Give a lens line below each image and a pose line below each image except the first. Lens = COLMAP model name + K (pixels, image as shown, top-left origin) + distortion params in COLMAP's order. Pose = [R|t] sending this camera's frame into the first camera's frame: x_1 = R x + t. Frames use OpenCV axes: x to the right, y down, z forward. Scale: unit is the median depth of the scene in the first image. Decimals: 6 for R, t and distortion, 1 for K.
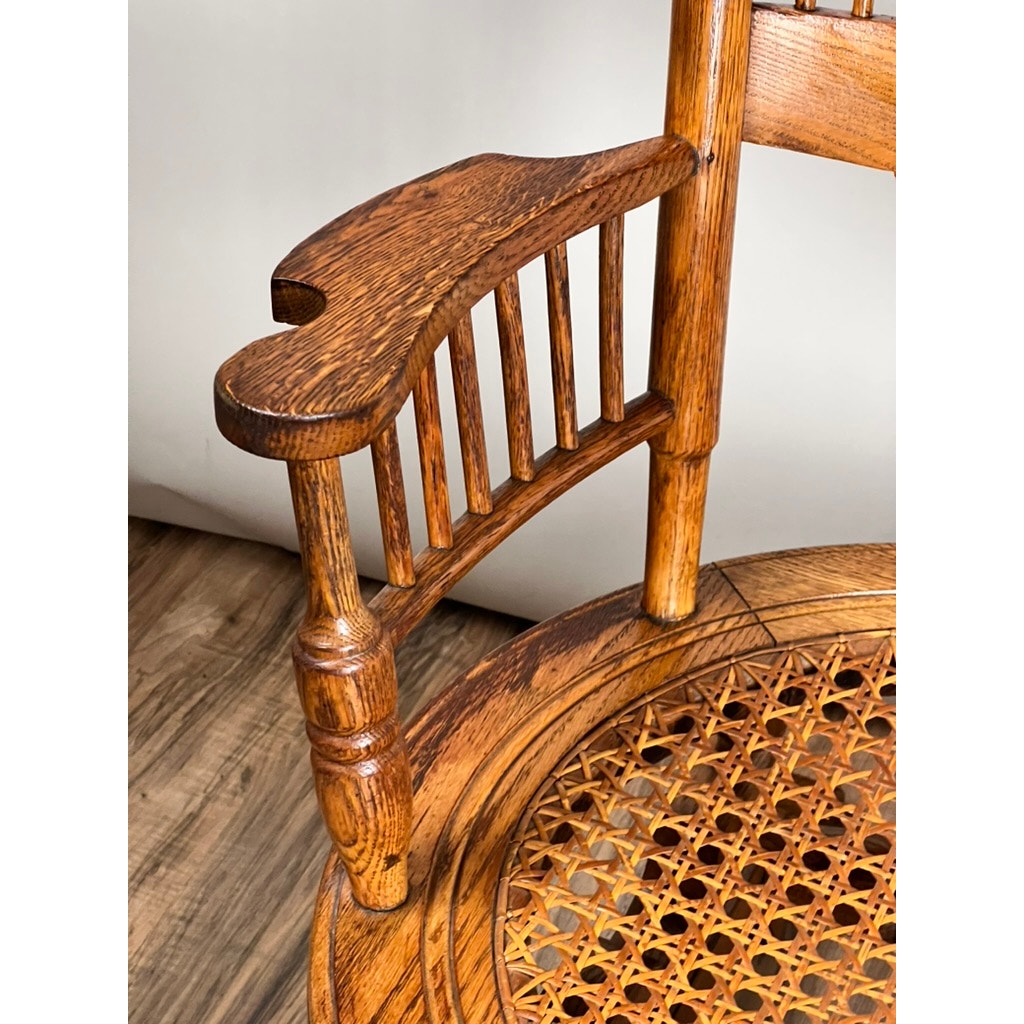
lens RADIAL K [[2158.3, 0, 510.1], [0, 2158.3, 517.6], [0, 0, 1]] dist [-0.014218, 0.000000]
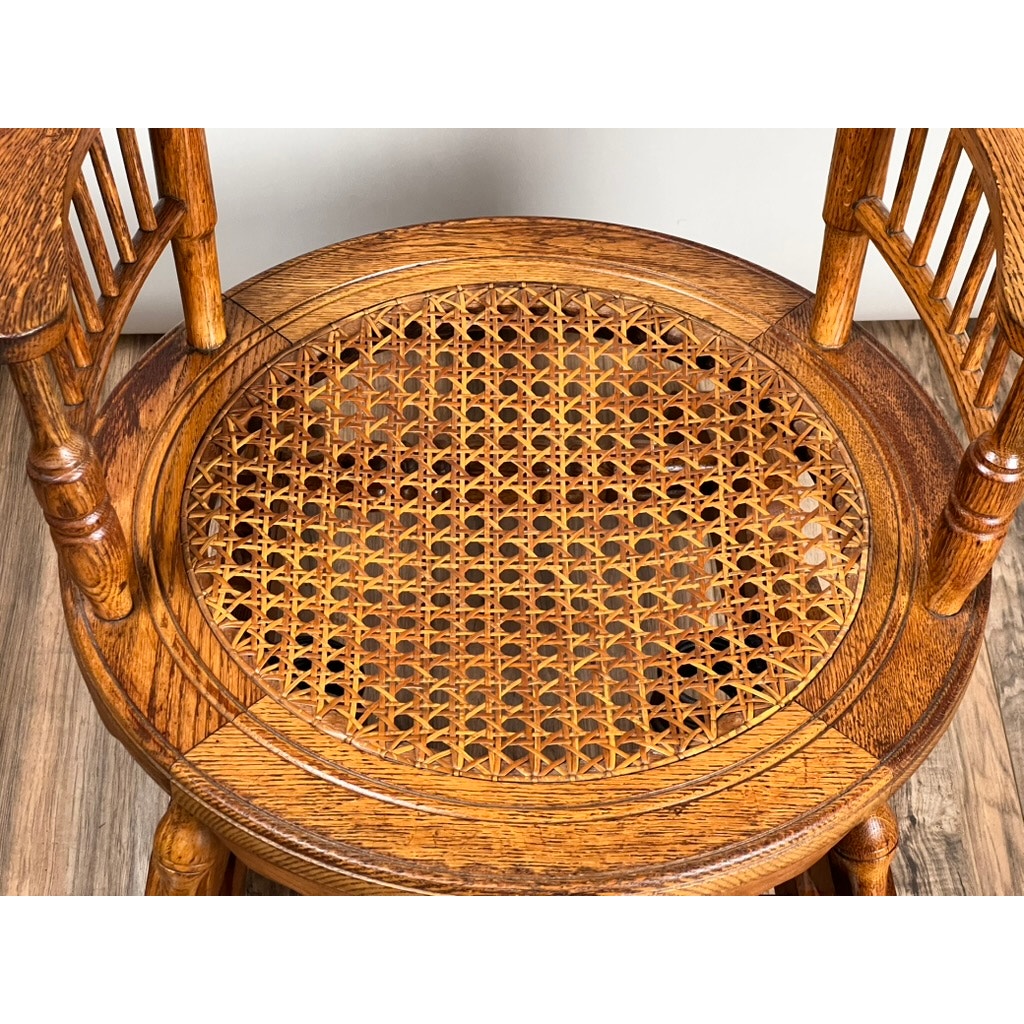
lens RADIAL K [[2158.3, 0, 509.4], [0, 2158.3, 505.9], [0, 0, 1]] dist [-0.014218, 0.000000]
pose [[0.903607, -0.307686, 0.298033, -0.219424], [0.232116, 0.936450, 0.263028, -0.197737], [-0.360023, -0.168496, 0.917602, -0.387144]]
